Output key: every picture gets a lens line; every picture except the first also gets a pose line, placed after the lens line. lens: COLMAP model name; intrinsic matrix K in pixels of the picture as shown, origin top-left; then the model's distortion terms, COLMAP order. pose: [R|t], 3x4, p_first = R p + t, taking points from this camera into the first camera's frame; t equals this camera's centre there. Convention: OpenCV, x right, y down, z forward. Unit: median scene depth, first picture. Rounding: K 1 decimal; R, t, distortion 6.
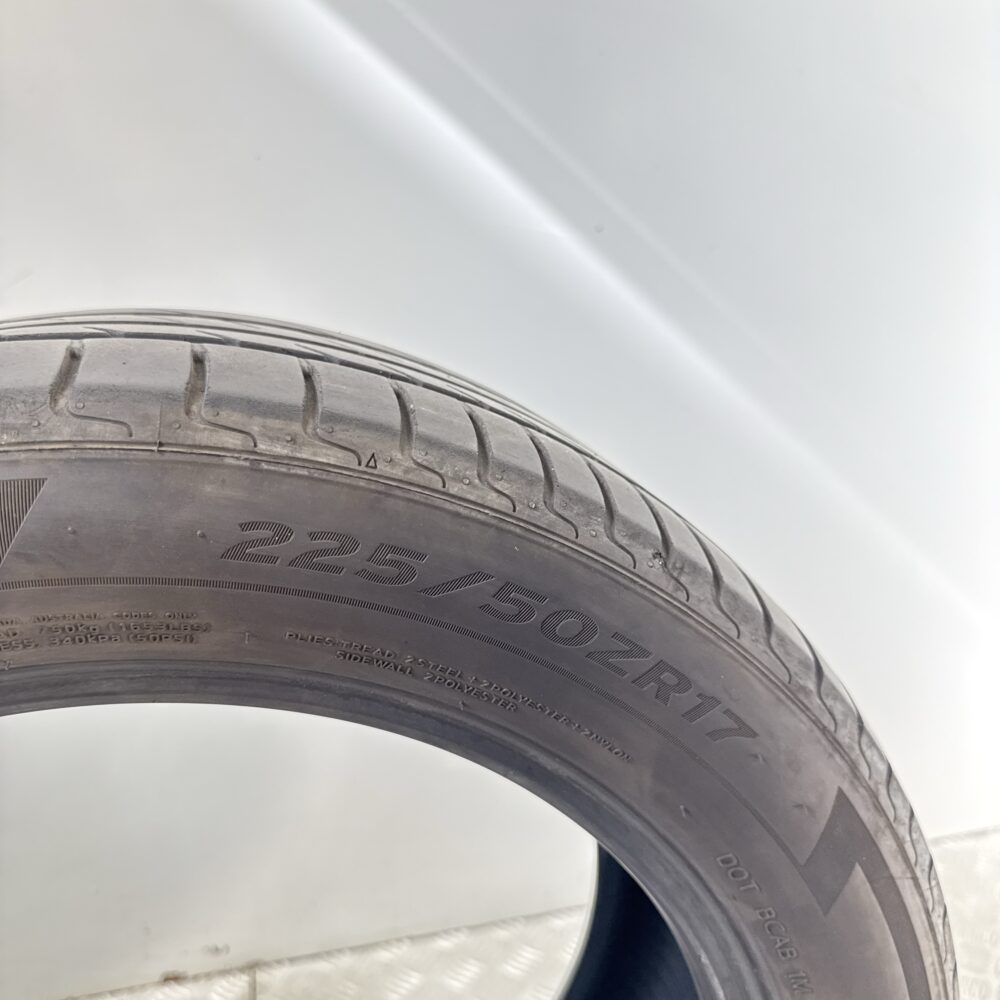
lens RADIAL K [[981.4, 0, 500.0], [0, 981.4, 500.0], [0, 0, 1]] dist [0.083597, -0.152035]
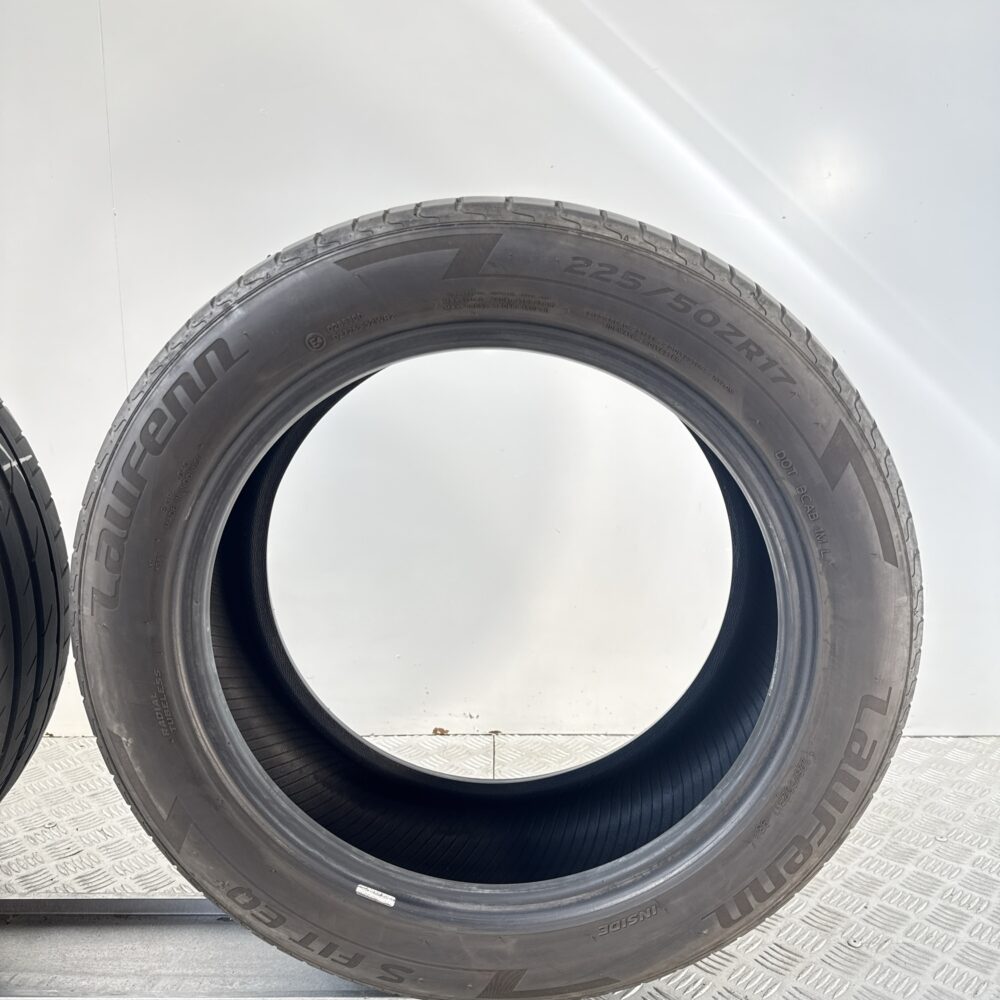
lens RADIAL K [[981.4, 0, 500.0], [0, 981.4, 500.0], [0, 0, 1]] dist [0.083597, -0.152035]
pose [[0.971881, 0.071453, -0.224370, 0.144579], [-0.081527, 0.996023, -0.035950, 0.656751], [0.220908, 0.053231, 0.973841, -1.277732]]
